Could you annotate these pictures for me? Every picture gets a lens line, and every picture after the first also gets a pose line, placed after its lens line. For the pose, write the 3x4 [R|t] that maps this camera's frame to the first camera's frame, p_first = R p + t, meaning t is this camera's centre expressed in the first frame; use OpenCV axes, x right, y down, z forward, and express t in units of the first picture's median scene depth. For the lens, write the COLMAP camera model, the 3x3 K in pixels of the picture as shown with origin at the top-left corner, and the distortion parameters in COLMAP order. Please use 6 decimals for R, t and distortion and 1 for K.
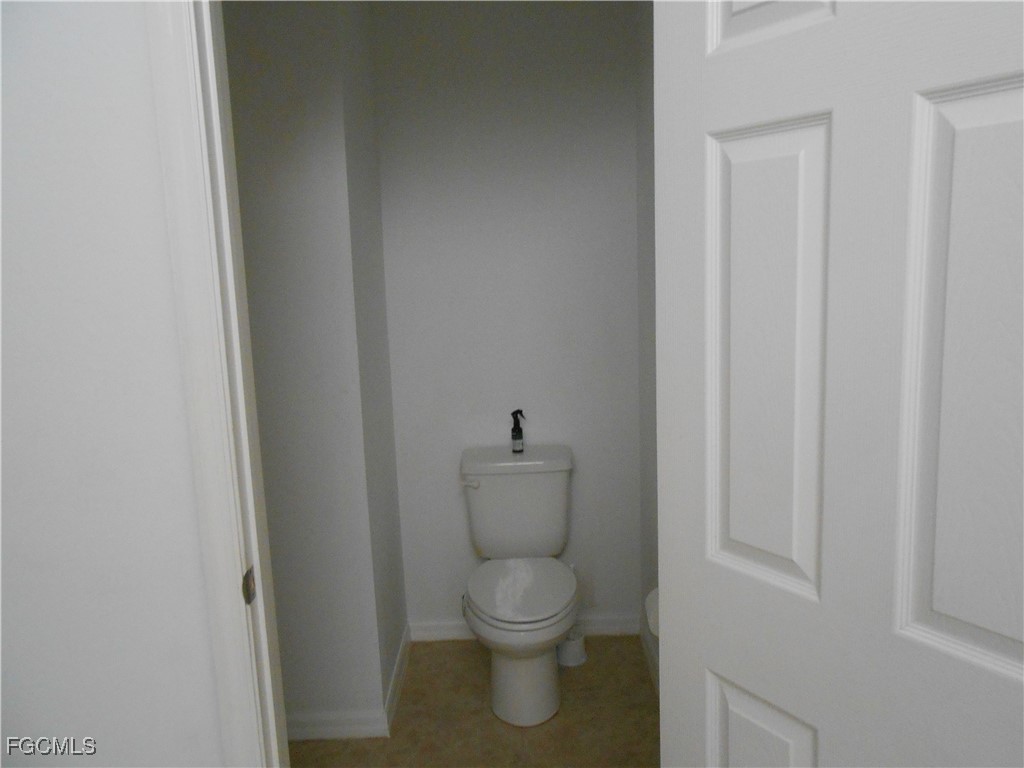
lens RADIAL K [[782.2, 0, 512.0], [0, 782.2, 384.0], [0, 0, 1]] dist [0.046335, 0.000225]
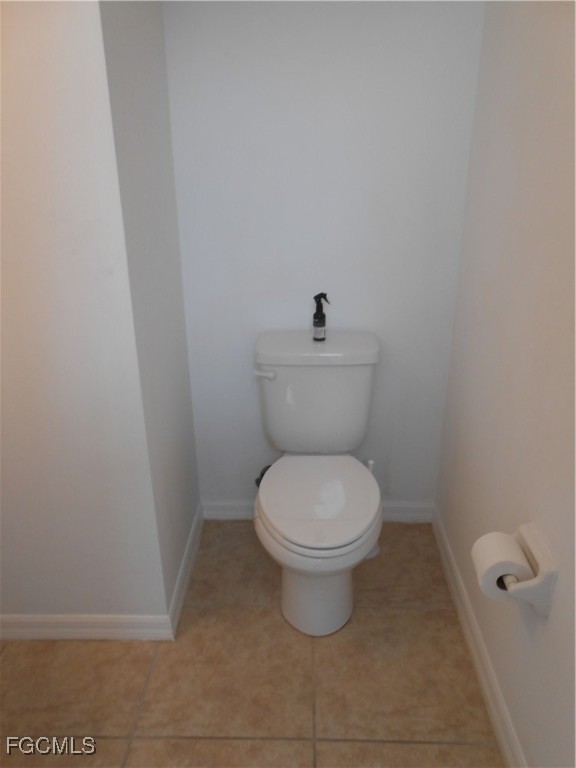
lens RADIAL K [[586.6, 0, 286.9], [0, 586.6, 399.9], [0, 0, 1]] dist [0.046335, 0.000225]
pose [[0.998968, 0.041239, -0.019040, -0.014470], [-0.034922, 0.965351, 0.258607, -0.021496], [0.029045, -0.257675, 0.965795, 0.333126]]
